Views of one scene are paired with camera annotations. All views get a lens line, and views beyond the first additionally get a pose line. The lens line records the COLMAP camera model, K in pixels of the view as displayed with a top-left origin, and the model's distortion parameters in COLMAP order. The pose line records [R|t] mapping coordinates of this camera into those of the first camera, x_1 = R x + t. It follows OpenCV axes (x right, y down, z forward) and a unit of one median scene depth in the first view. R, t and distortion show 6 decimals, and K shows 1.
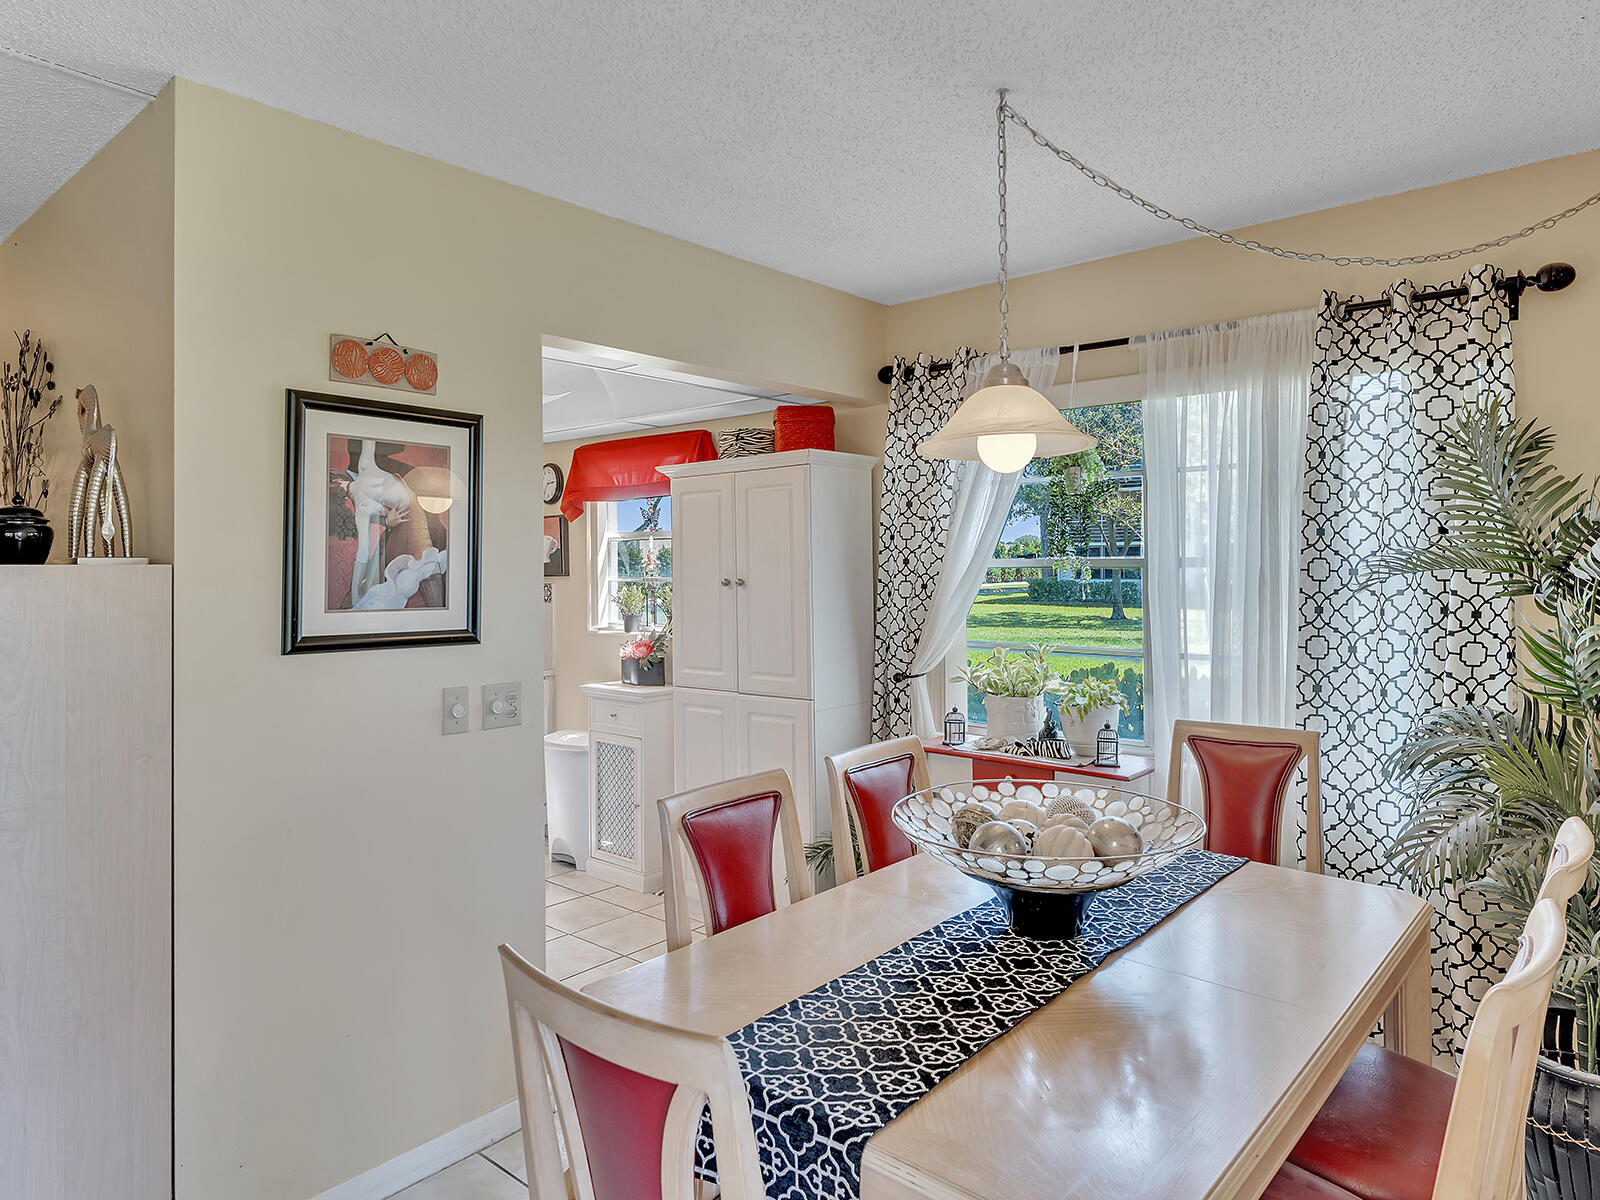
lens RADIAL K [[1001.7, 0, 803.2], [0, 1001.7, 553.9], [0, 0, 1]] dist [-0.002004, -0.001374]
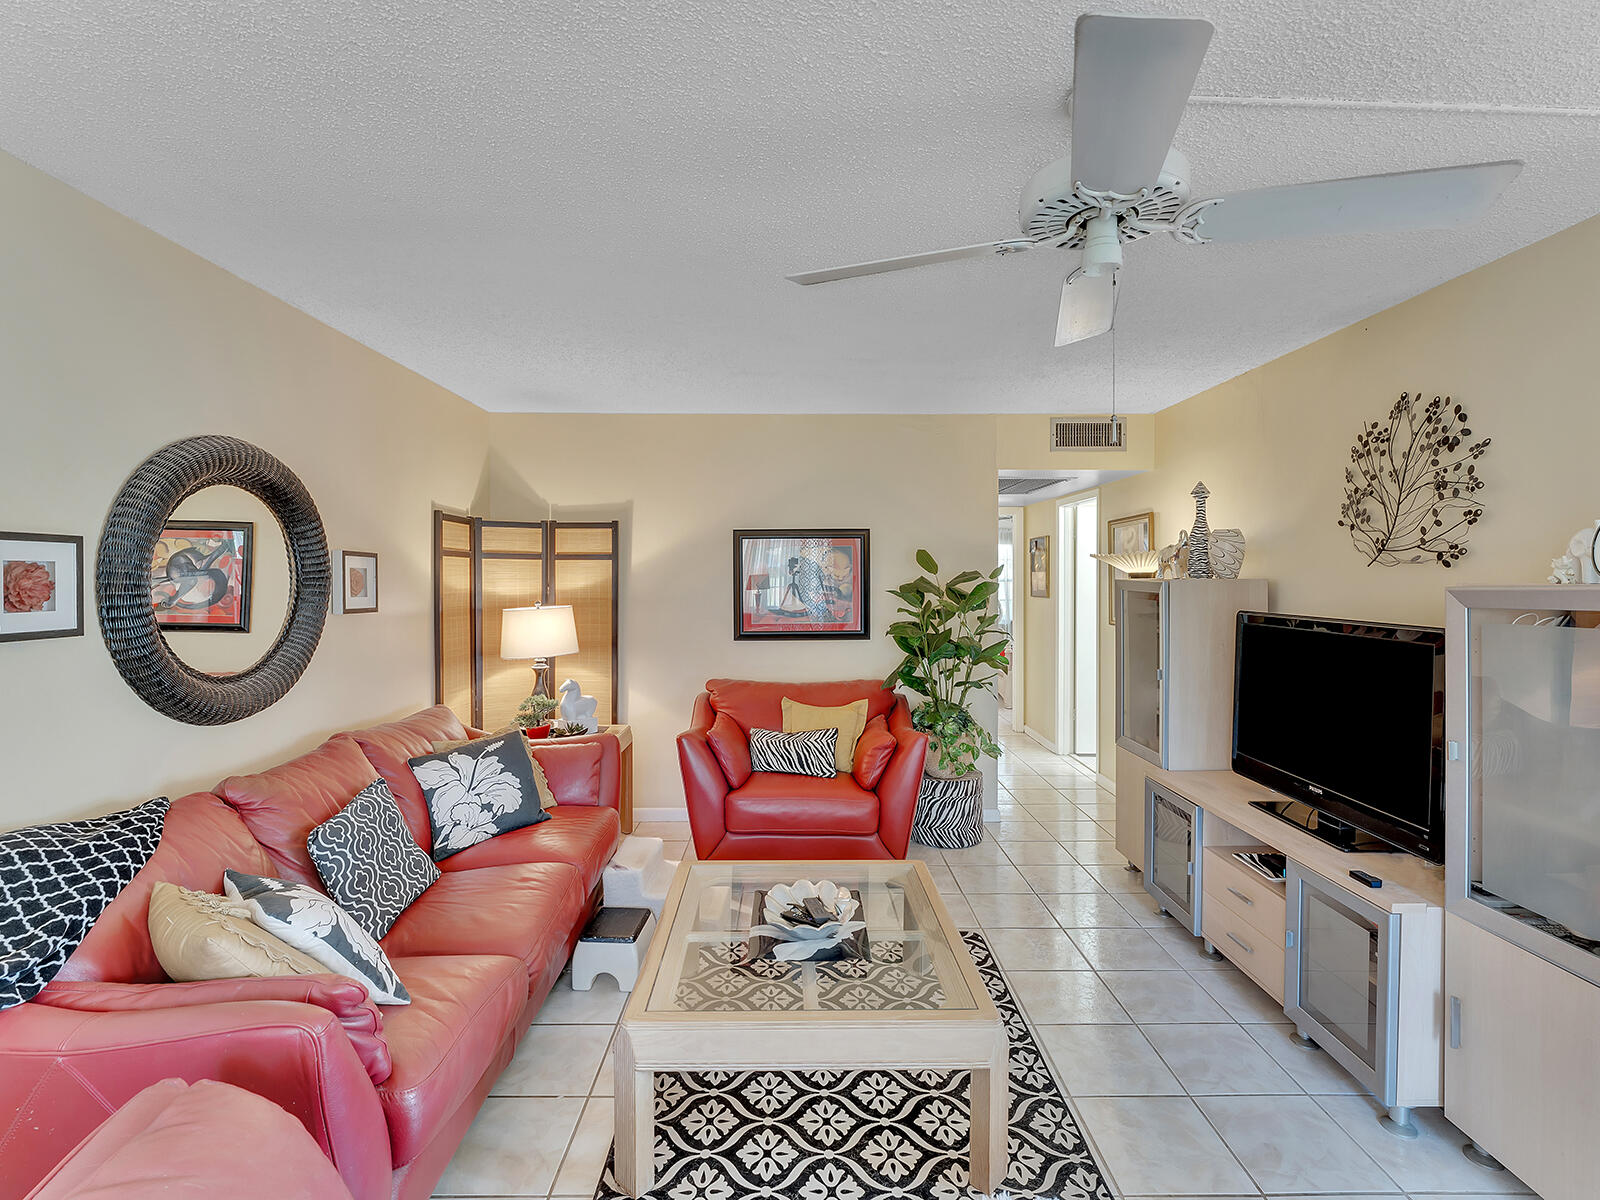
lens RADIAL K [[782.6, 0, 804.1], [0, 782.6, 575.3], [0, 0, 1]] dist [0.000100, -0.001419]
pose [[0.669471, 0.006146, -0.742812, -0.585054], [0.004365, 0.999916, 0.012207, -0.009531], [0.742825, -0.011414, 0.669388, -0.238604]]
